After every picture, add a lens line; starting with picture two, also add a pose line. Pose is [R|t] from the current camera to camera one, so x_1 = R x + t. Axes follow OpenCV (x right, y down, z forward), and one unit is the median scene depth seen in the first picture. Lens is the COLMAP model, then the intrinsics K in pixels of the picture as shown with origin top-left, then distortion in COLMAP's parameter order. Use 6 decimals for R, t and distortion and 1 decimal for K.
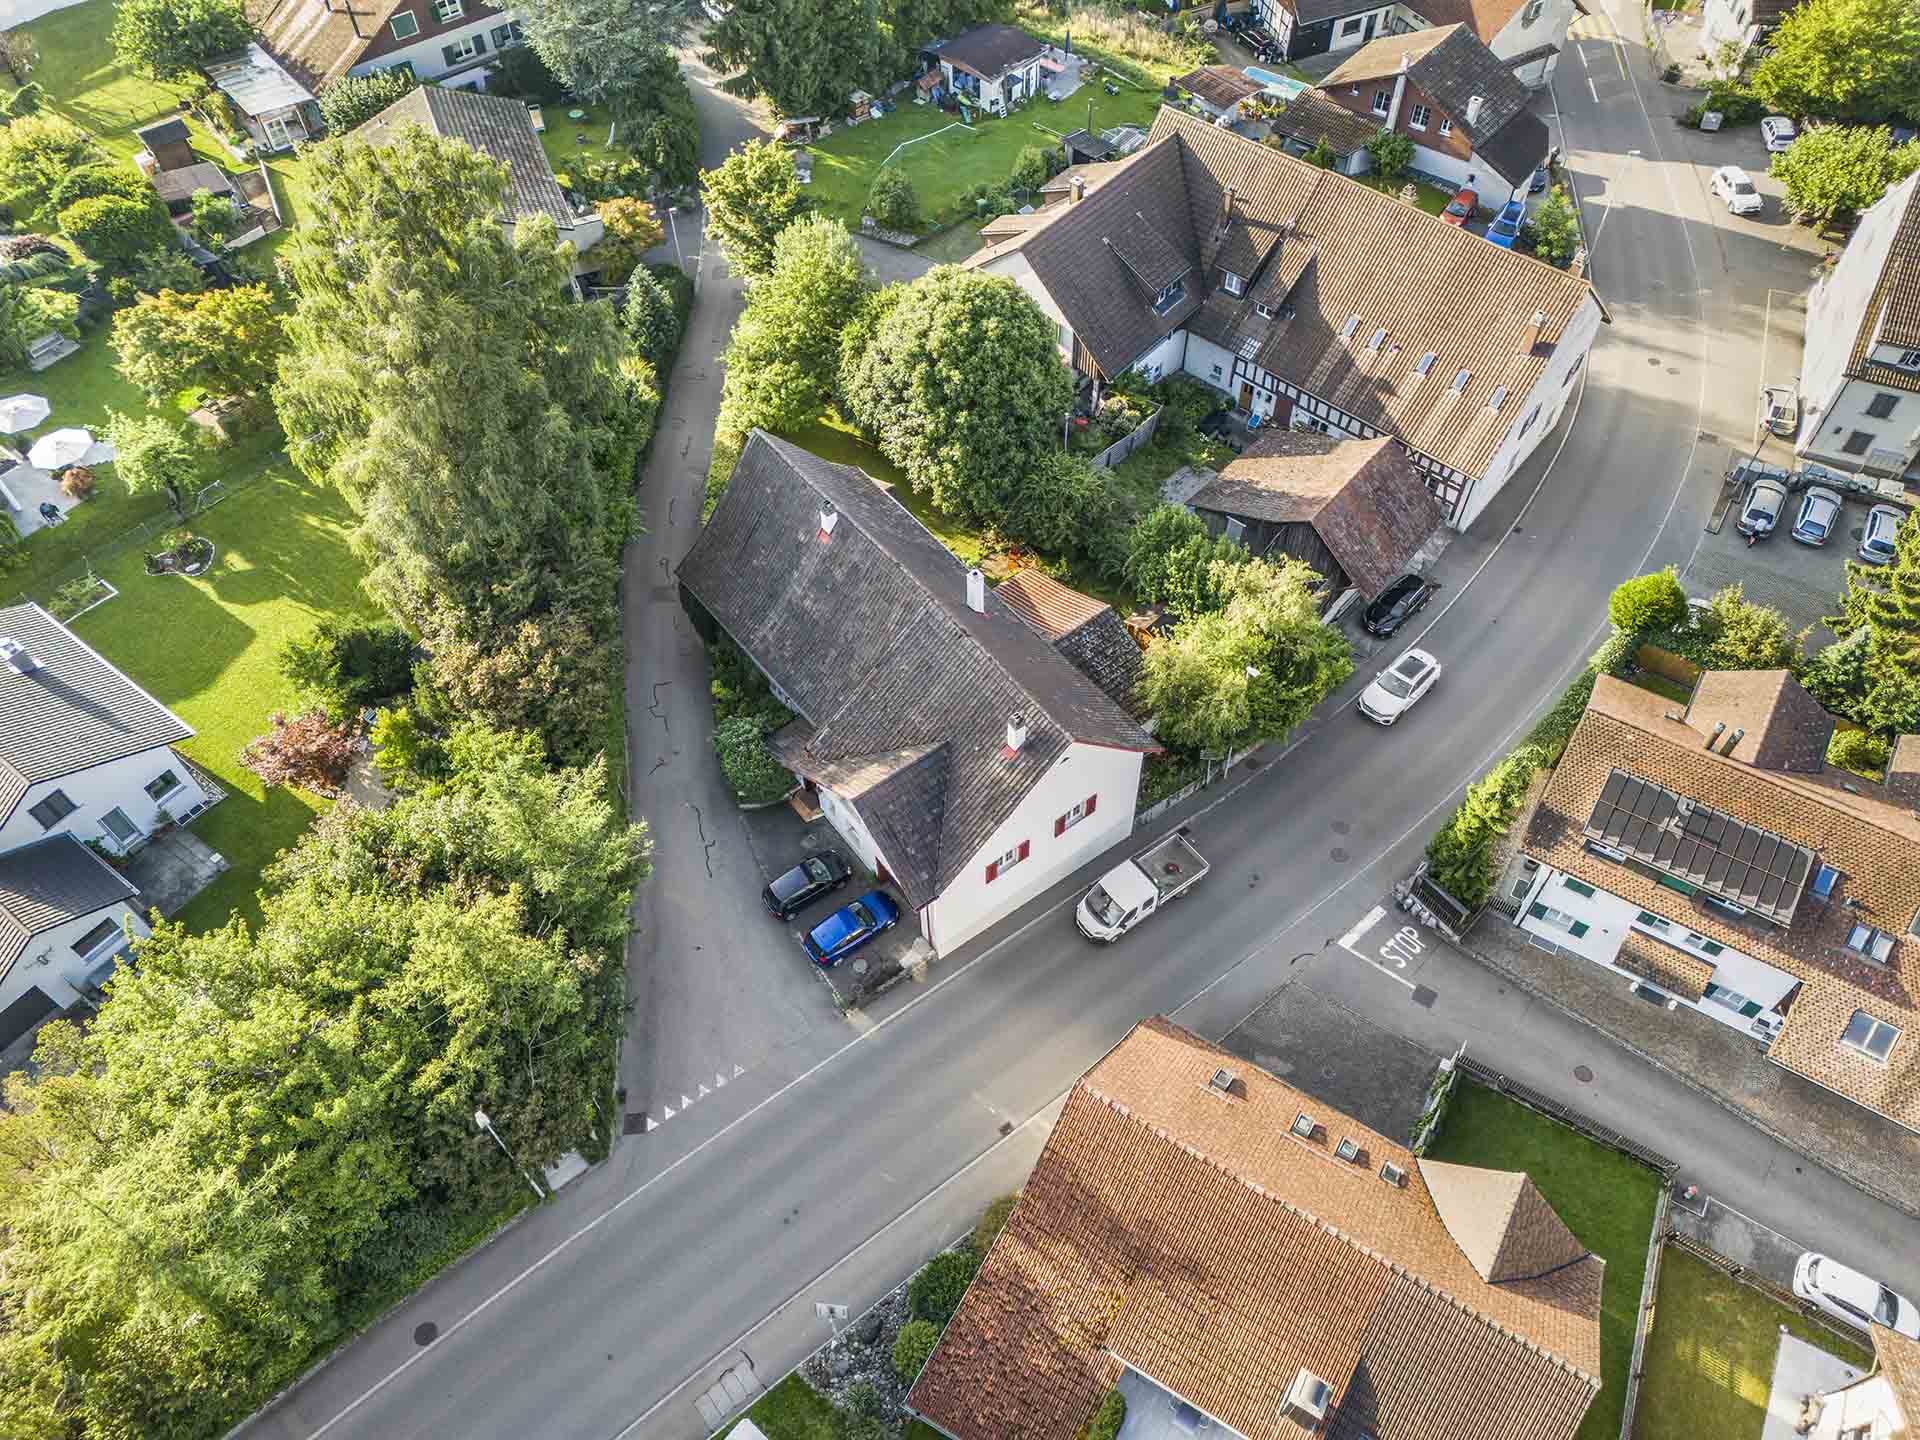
lens RADIAL K [[1413.2, 0, 963.1], [0, 1413.2, 726.6], [0, 0, 1]] dist [0.091078, -0.055564]
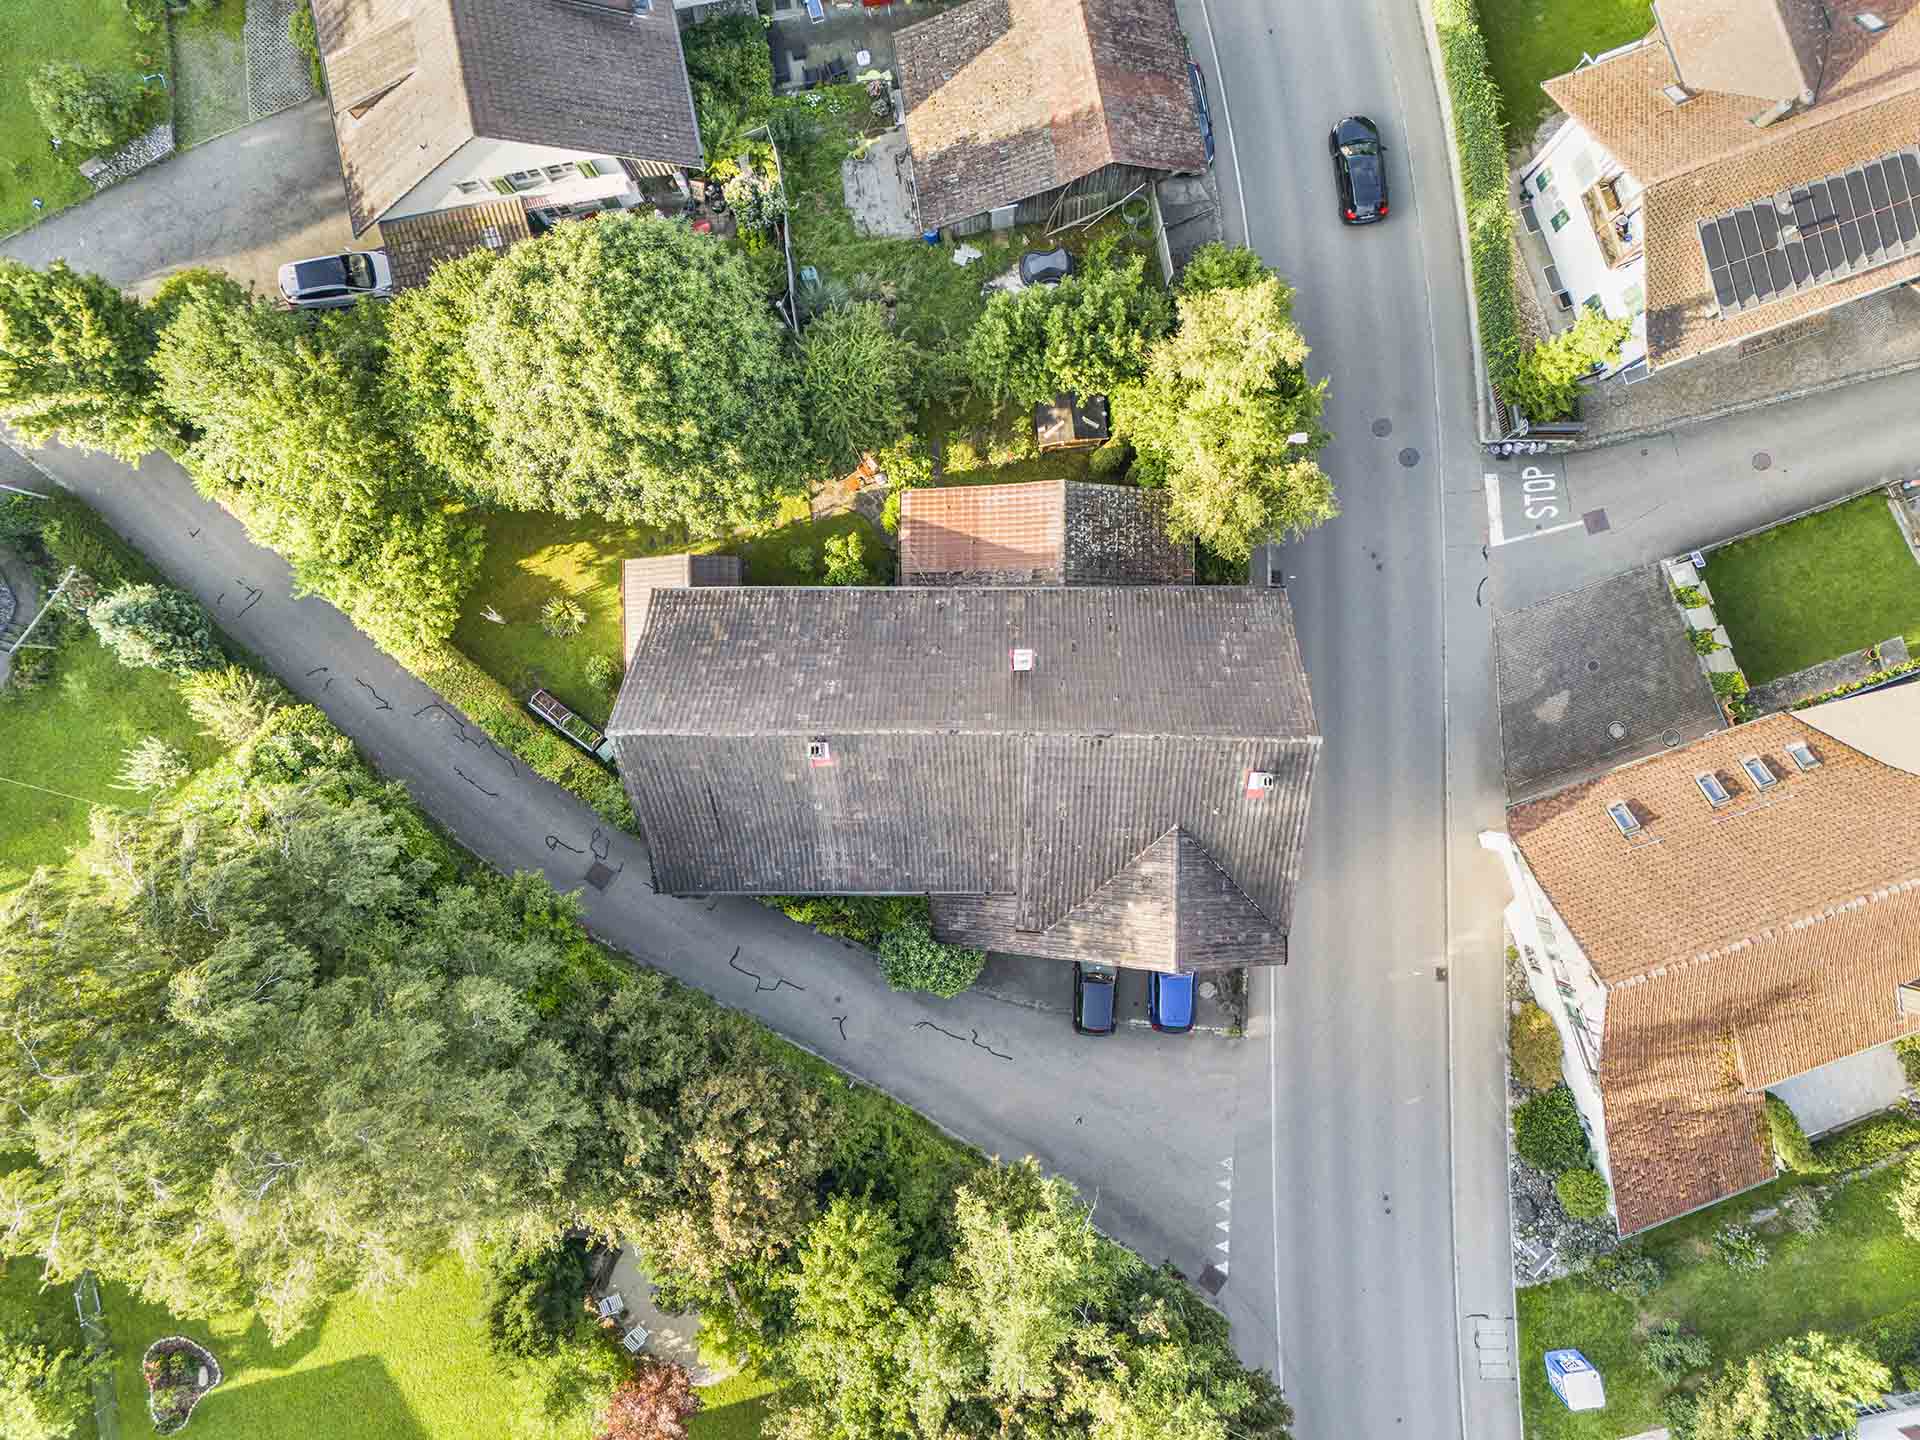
lens RADIAL K [[1413.2, 0, 963.1], [0, 1413.2, 726.6], [0, 0, 1]] dist [0.091078, -0.055564]
pose [[0.619639, -0.784605, 0.021044, -0.057242], [0.636887, 0.518288, 0.570747, -0.549525], [-0.458718, -0.340254, 0.820856, 0.386721]]
